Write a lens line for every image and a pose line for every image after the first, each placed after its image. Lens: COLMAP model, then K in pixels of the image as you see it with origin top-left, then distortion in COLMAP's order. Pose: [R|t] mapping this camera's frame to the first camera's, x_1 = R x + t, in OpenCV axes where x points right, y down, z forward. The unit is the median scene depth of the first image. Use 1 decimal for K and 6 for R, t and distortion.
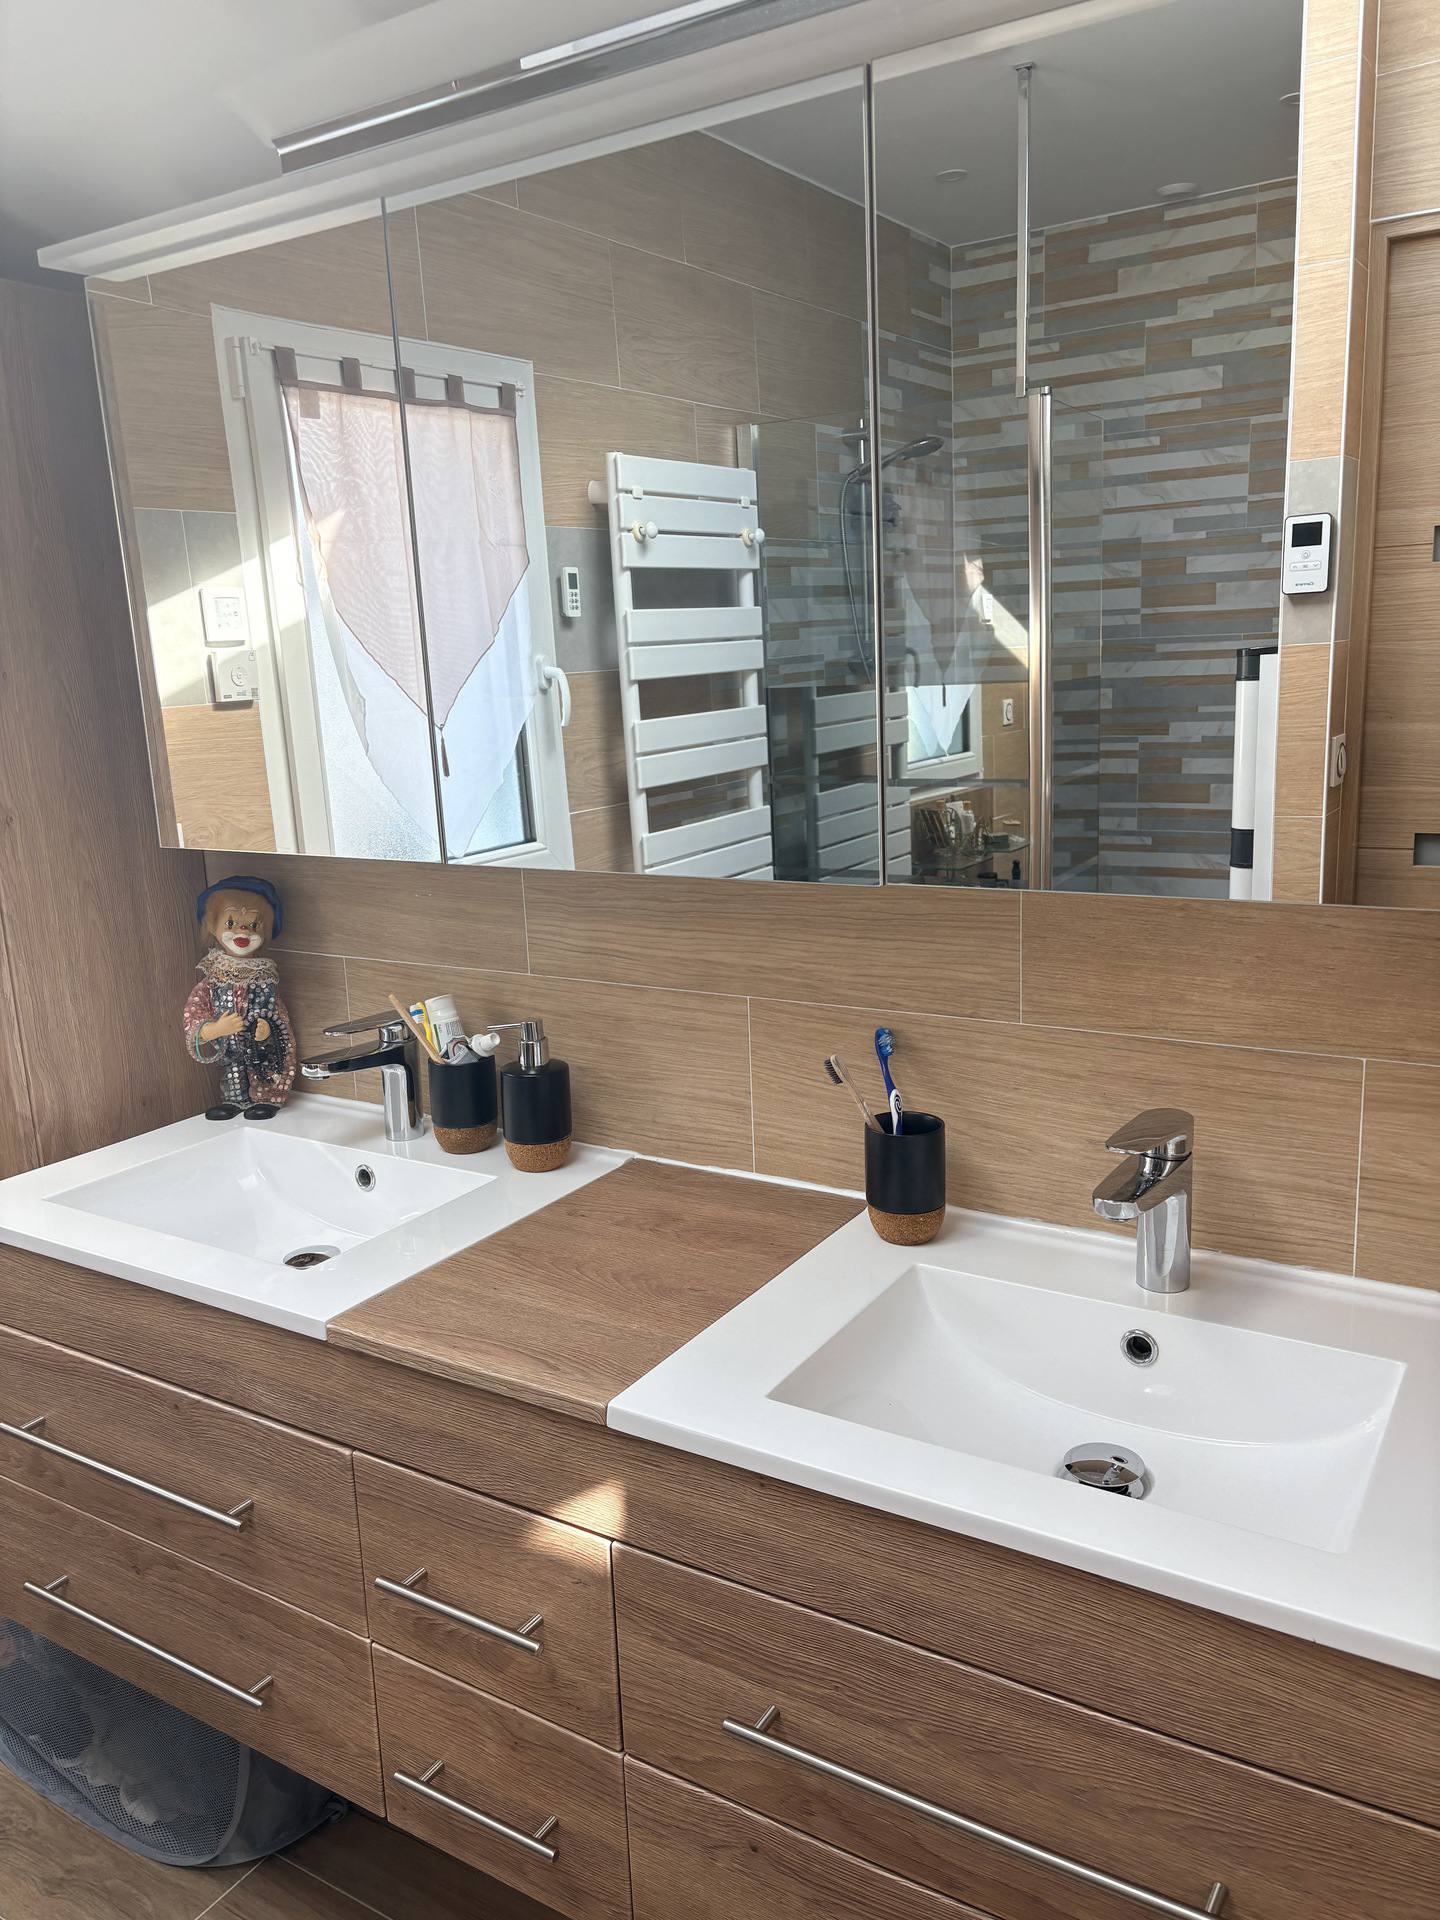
lens RADIAL K [[1471.4, 0, 721.4], [0, 1471.4, 959.1], [0, 0, 1]] dist [0.039350, -0.004264]
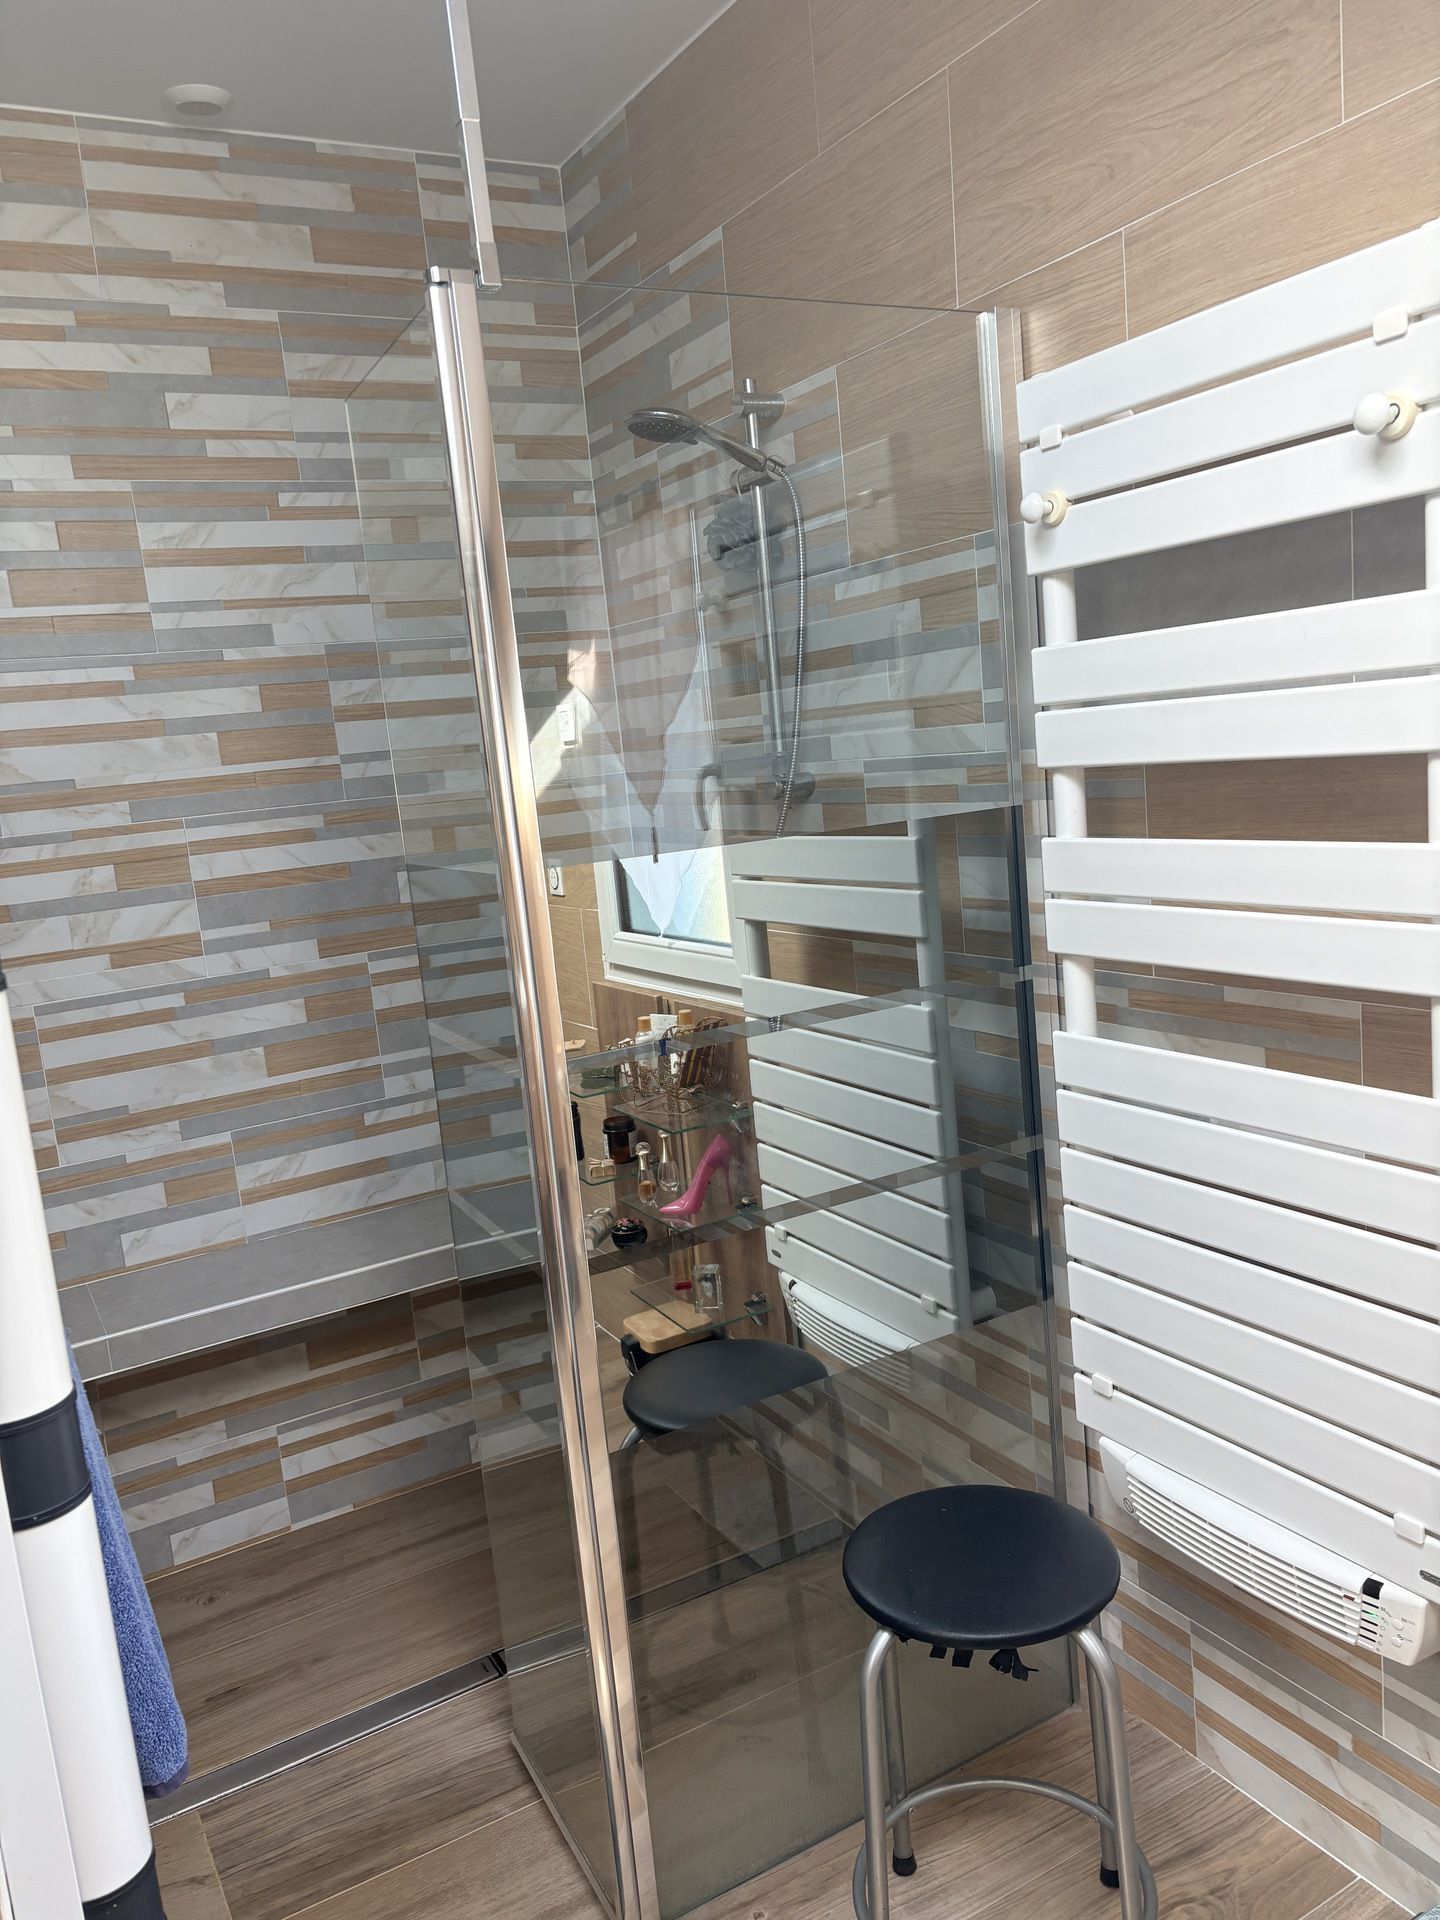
lens RADIAL K [[1471.4, 0, 718.9], [0, 1471.4, 962.8], [0, 0, 1]] dist [0.039350, -0.004264]
pose [[-0.462848, 0.218970, -0.858967, 0.529071], [-0.076143, 0.955607, 0.284635, -0.269303], [0.883162, 0.197147, -0.425627, 1.146366]]
